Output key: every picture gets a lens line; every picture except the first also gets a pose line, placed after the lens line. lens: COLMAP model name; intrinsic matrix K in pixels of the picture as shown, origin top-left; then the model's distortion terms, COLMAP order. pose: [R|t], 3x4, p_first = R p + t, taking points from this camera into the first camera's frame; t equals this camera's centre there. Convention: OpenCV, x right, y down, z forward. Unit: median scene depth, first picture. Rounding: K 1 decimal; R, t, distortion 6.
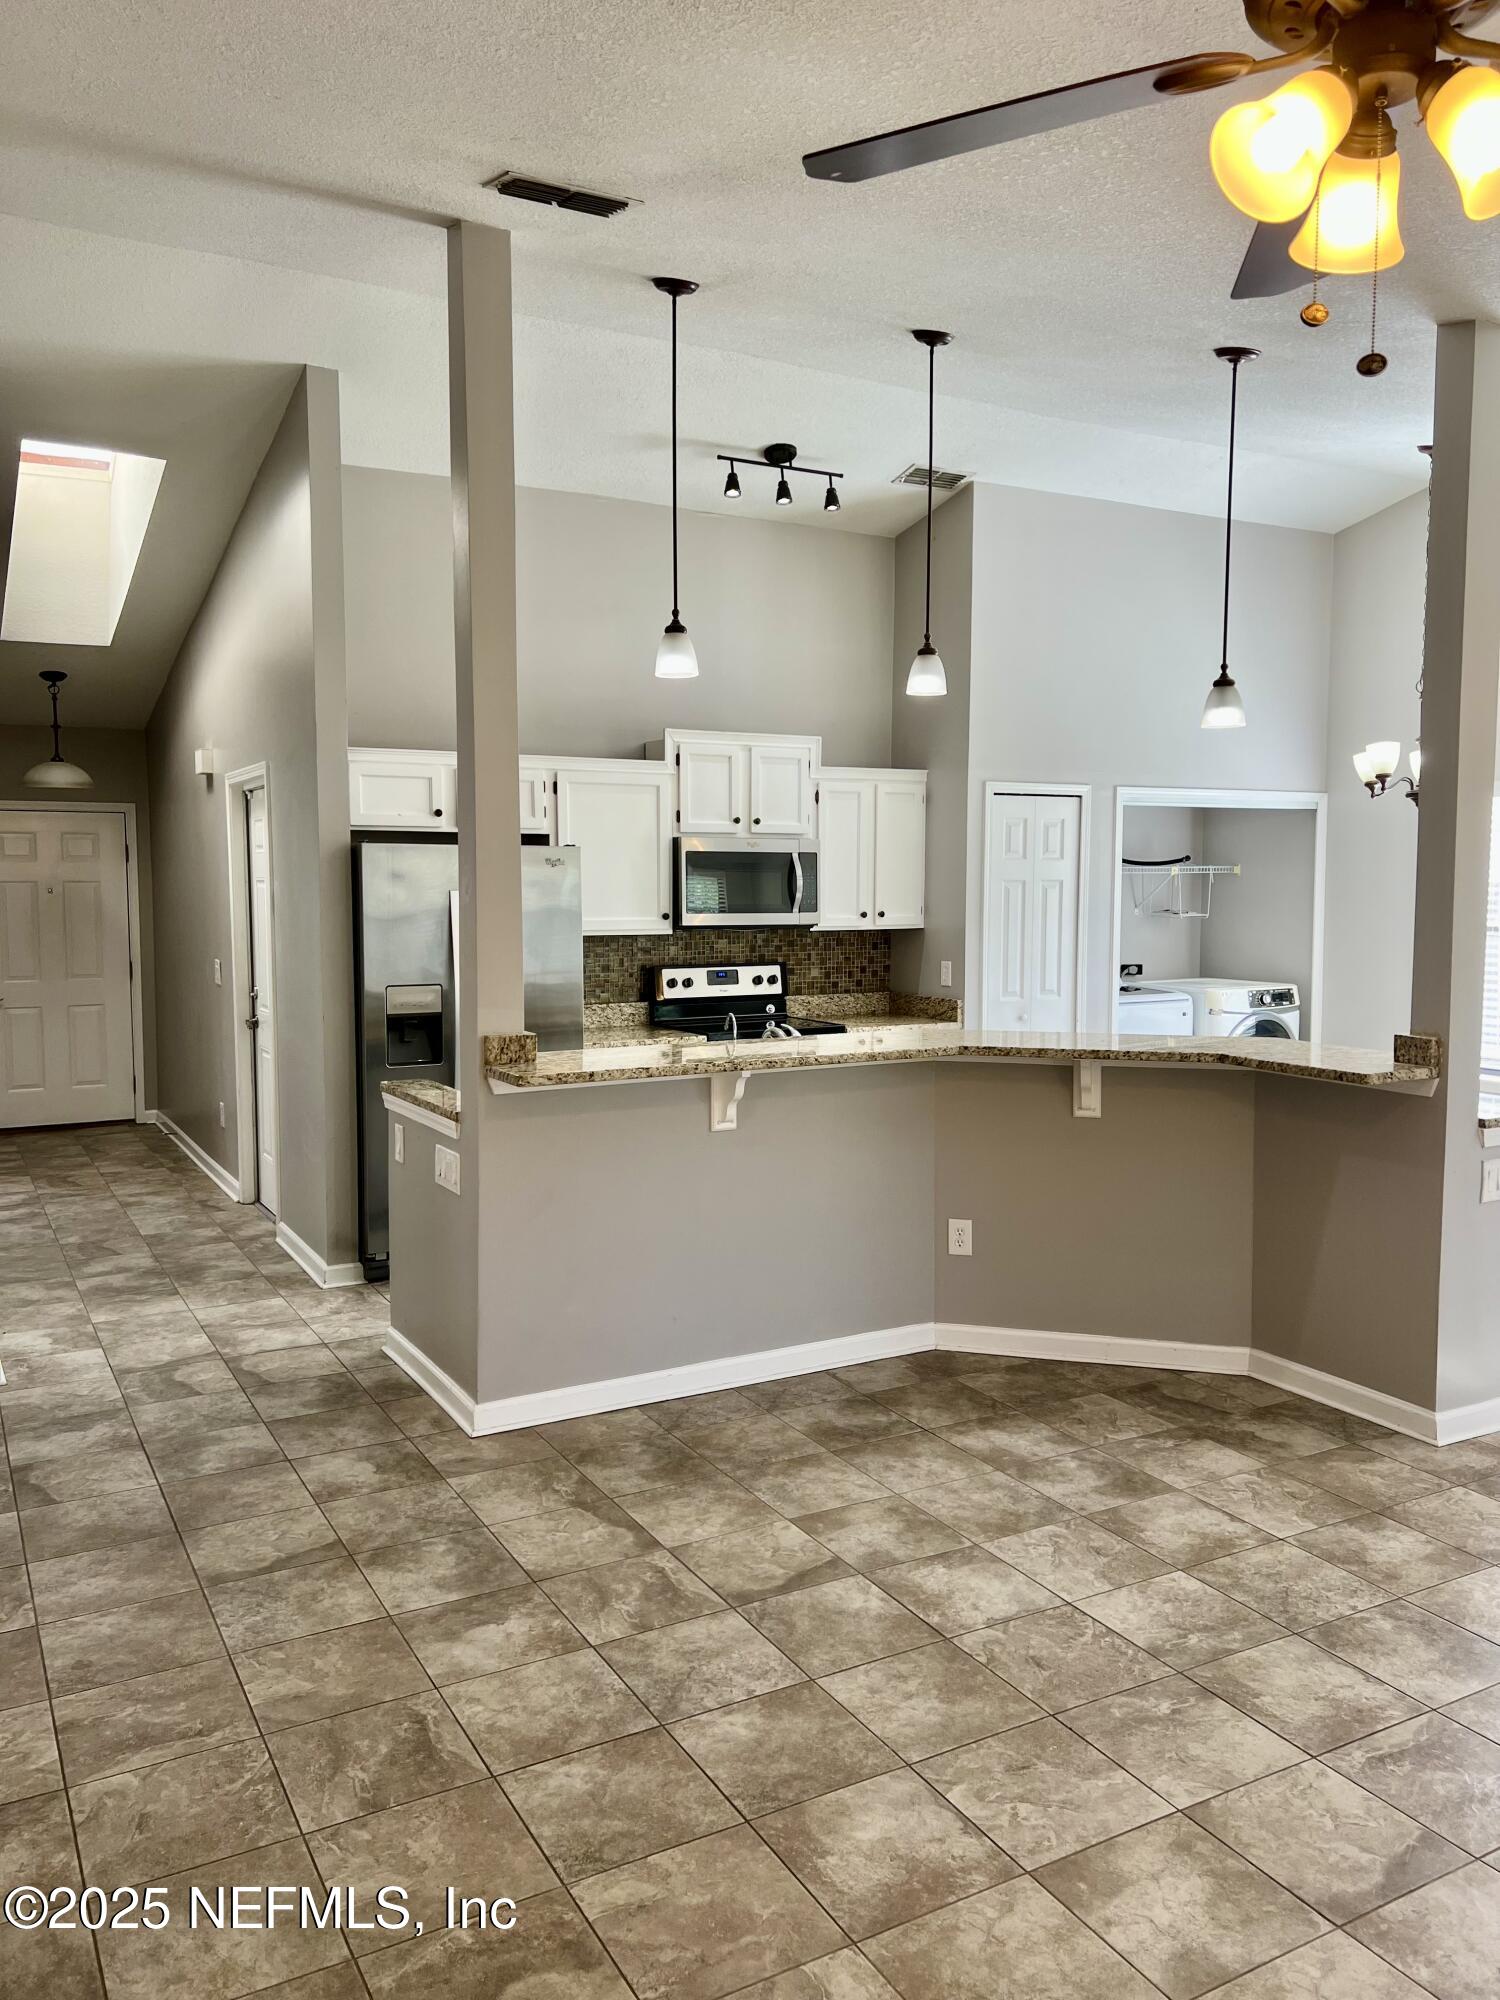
lens RADIAL K [[1488.1, 0, 707.4], [0, 1488.1, 1003.6], [0, 0, 1]] dist [0.021332, -0.020362]
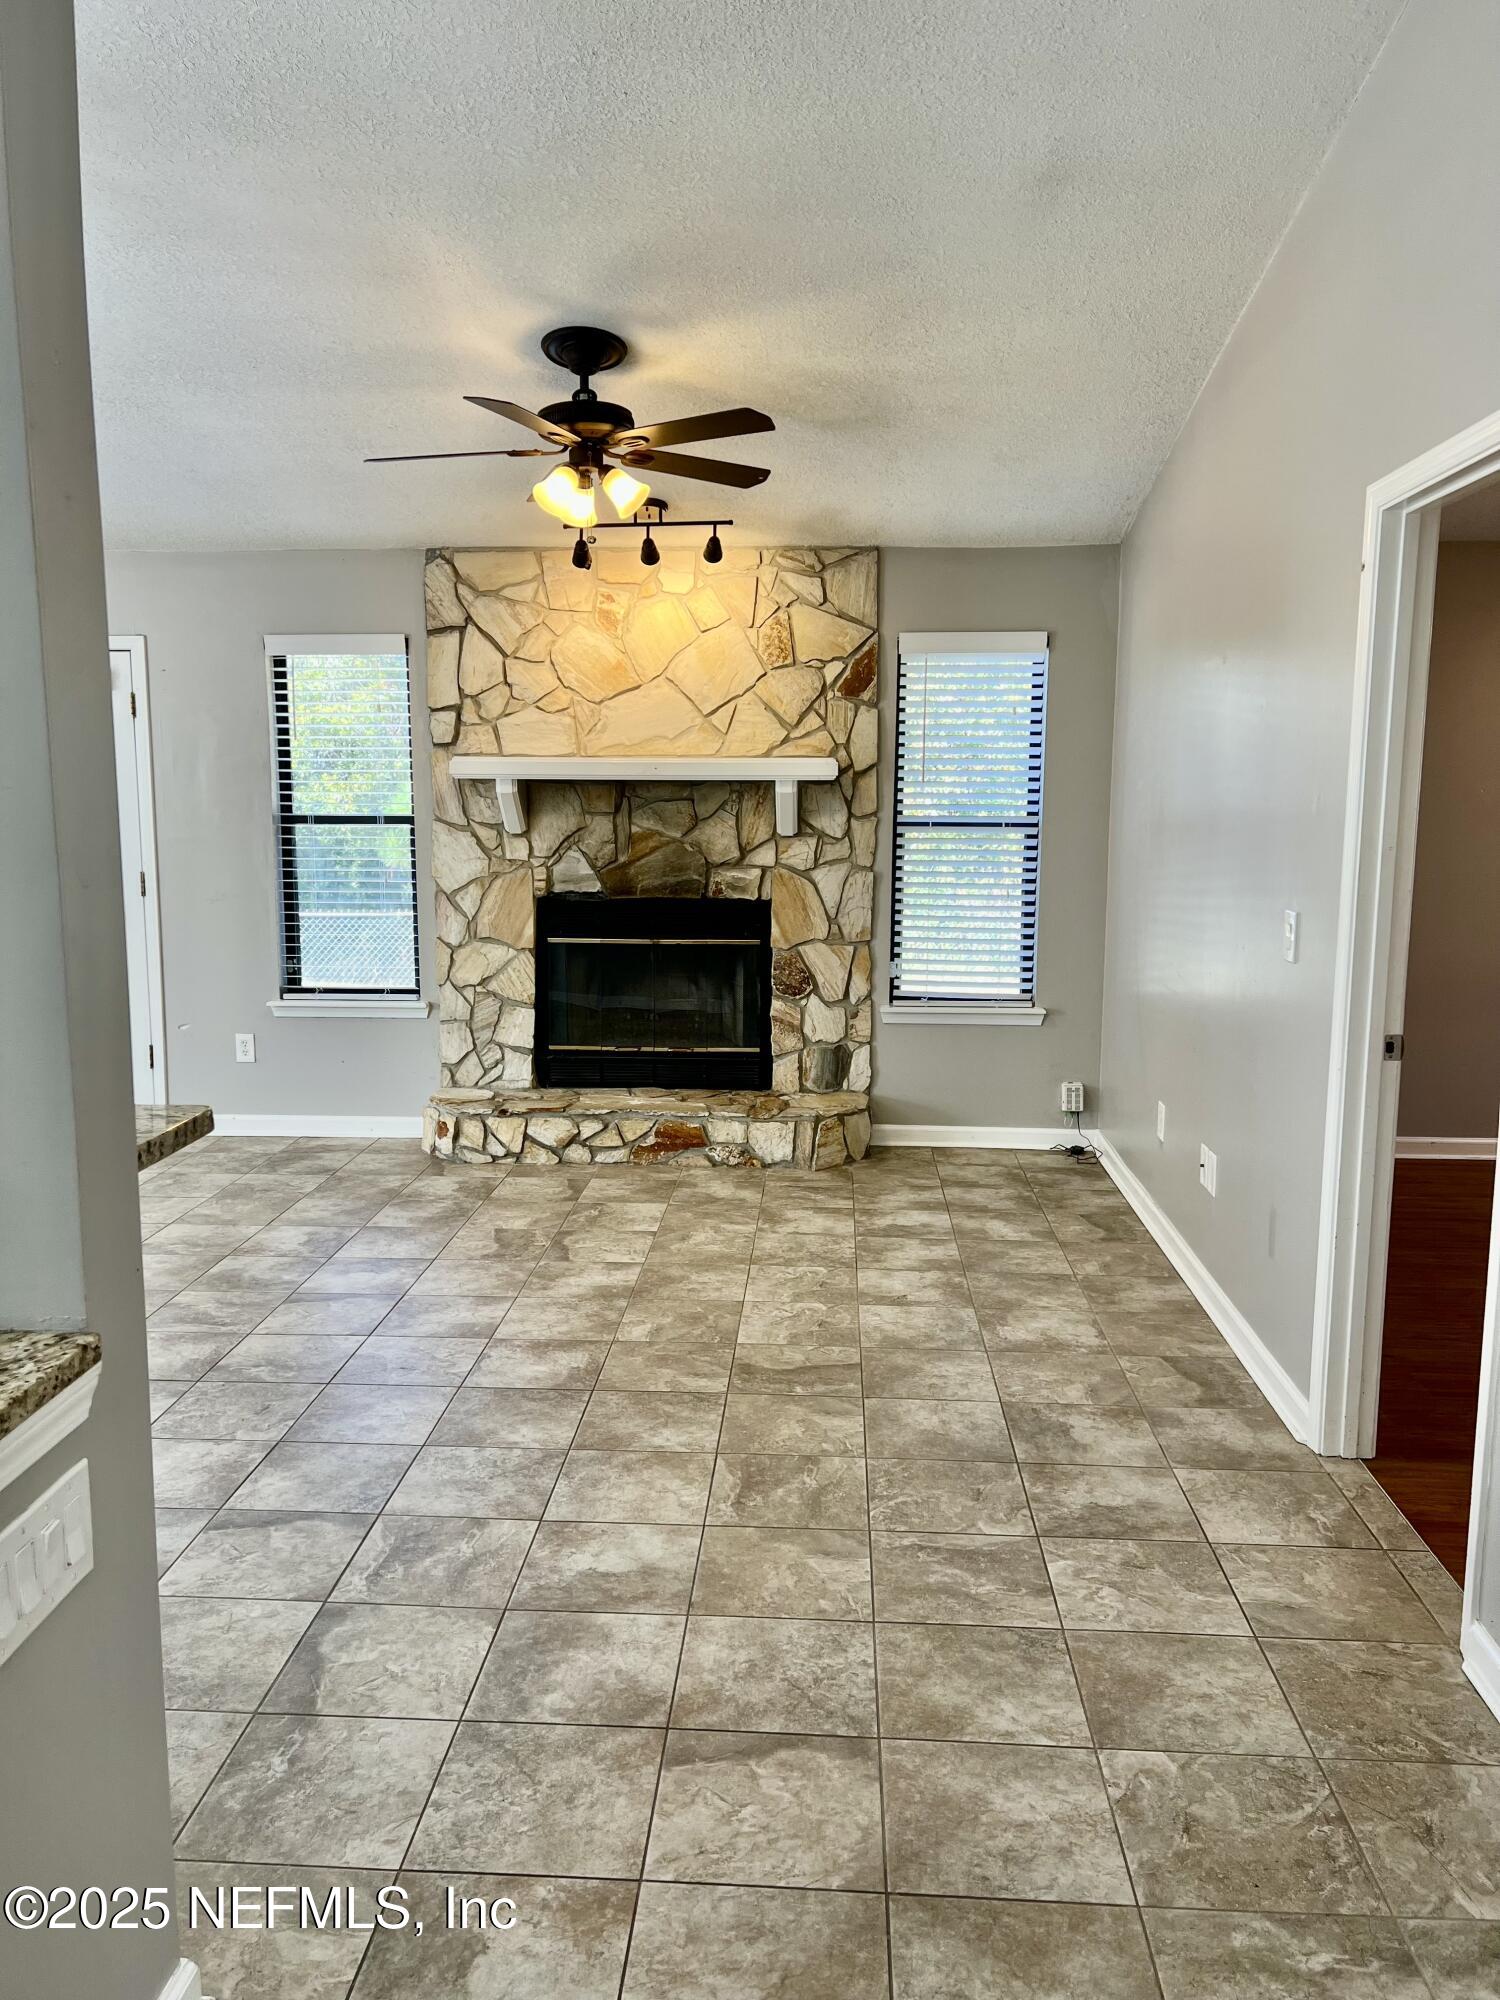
lens RADIAL K [[1488.1, 0, 764.2], [0, 1488.1, 1018.8], [0, 0, 1]] dist [0.021332, -0.020362]
pose [[-0.859342, -0.080943, 0.504956, -0.662463], [0.042029, 0.972876, 0.227475, -0.105908], [-0.509672, 0.216702, -0.832631, 1.646347]]
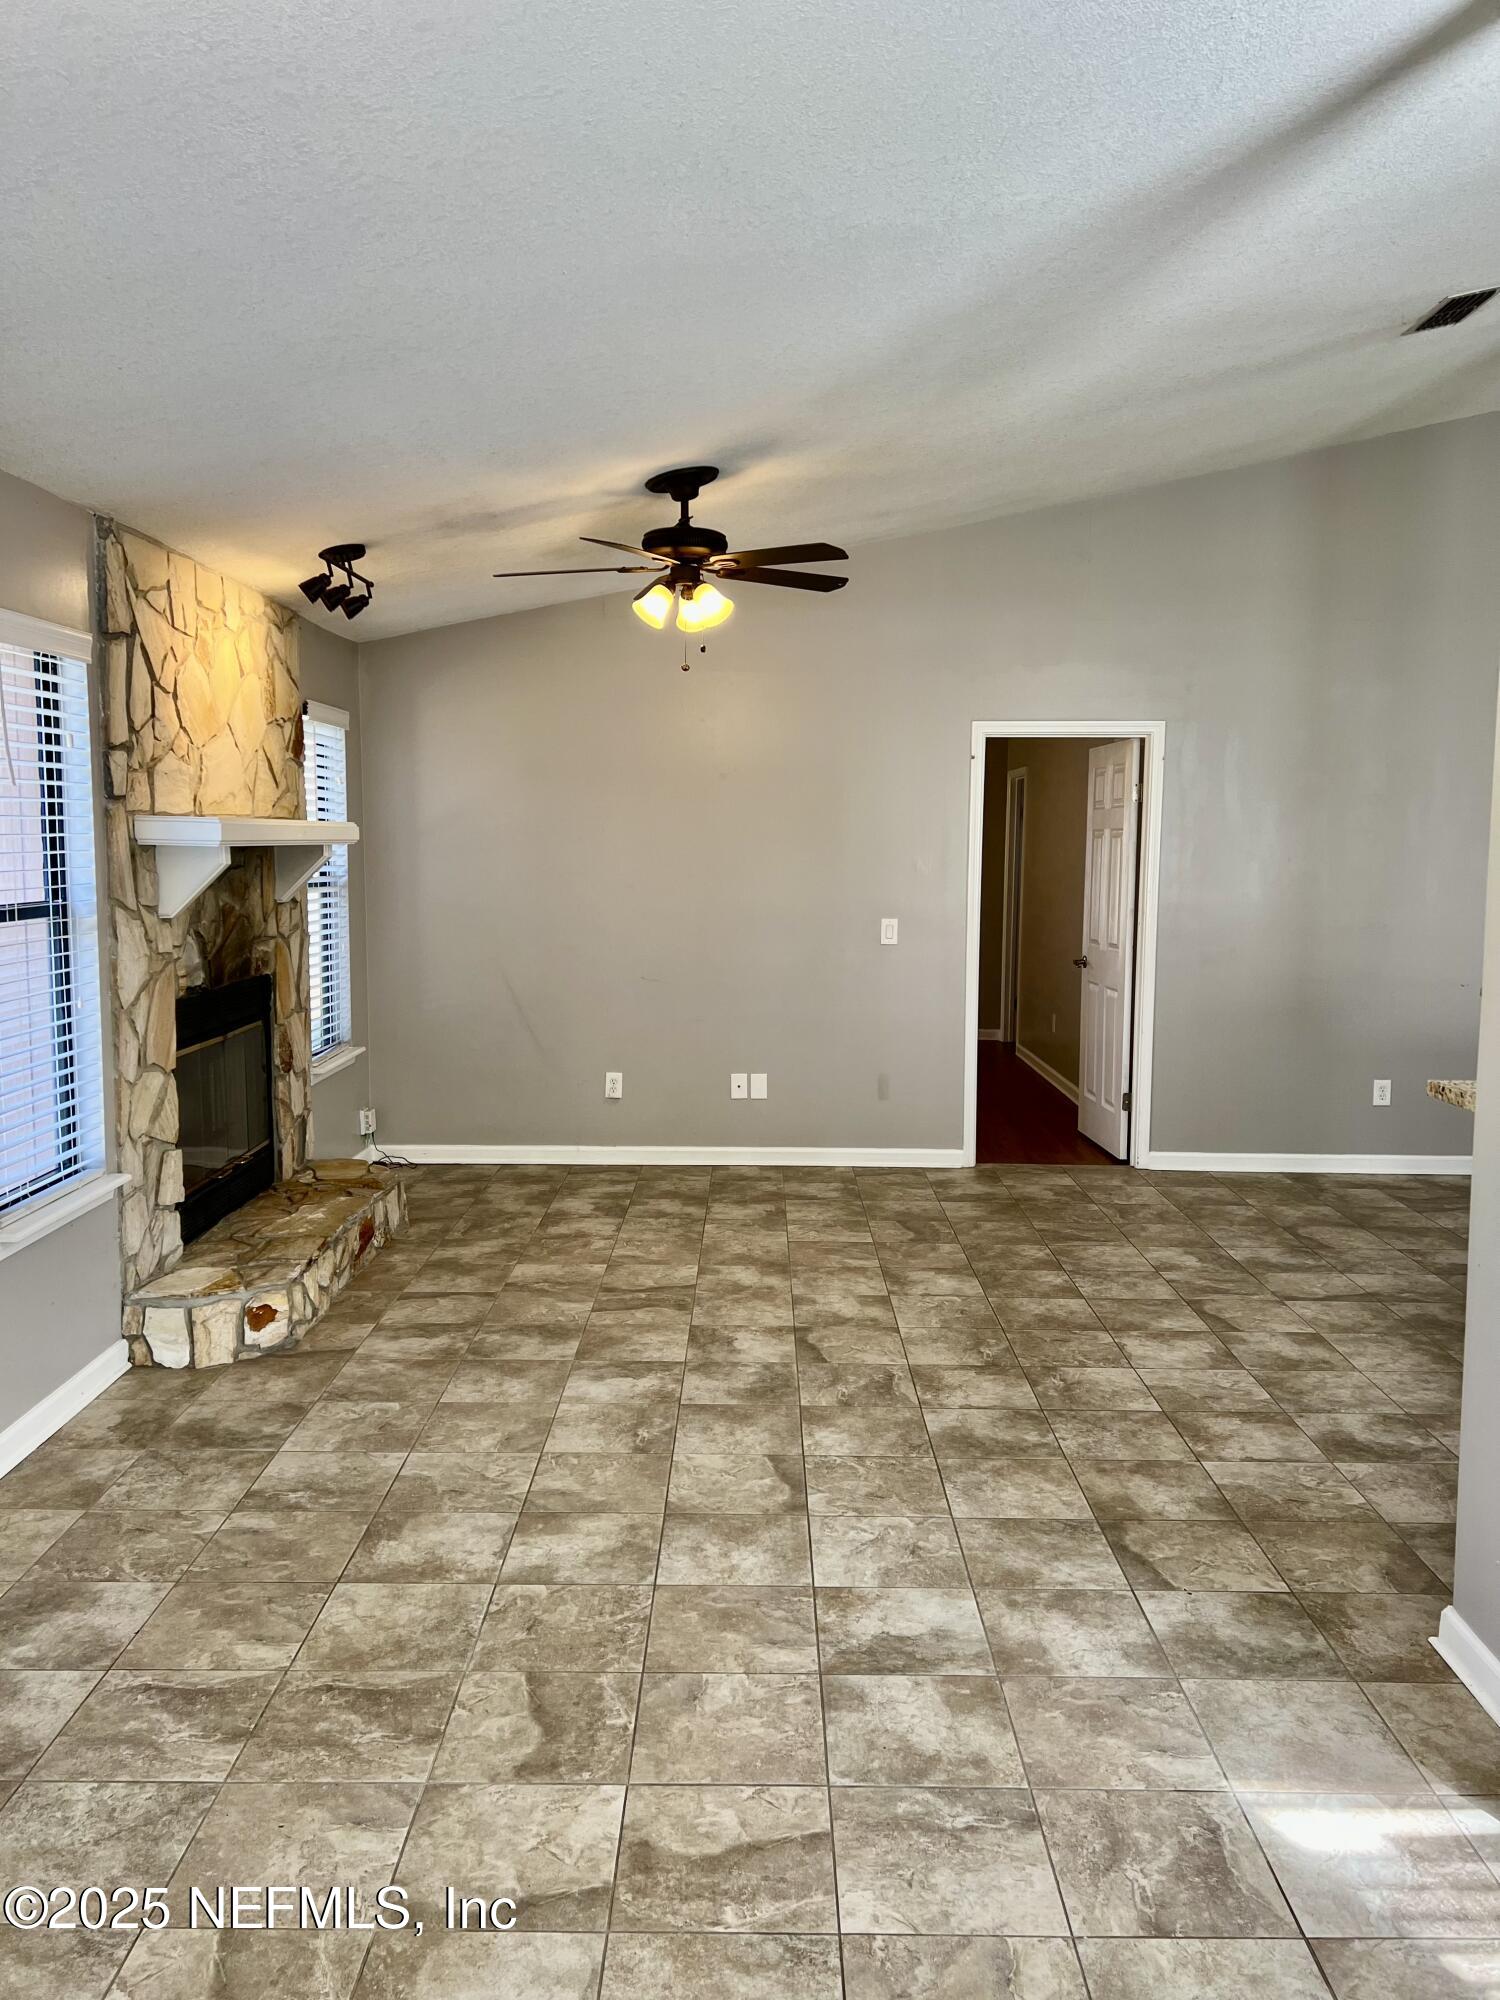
lens RADIAL K [[1488.1, 0, 741.8], [0, 1488.1, 1002.4], [0, 0, 1]] dist [0.021332, -0.020362]
pose [[-0.481447, 0.095117, -0.871299, 1.593879], [-0.077789, 0.985534, 0.150571, -0.093991], [0.873017, 0.140269, -0.467083, 1.321892]]
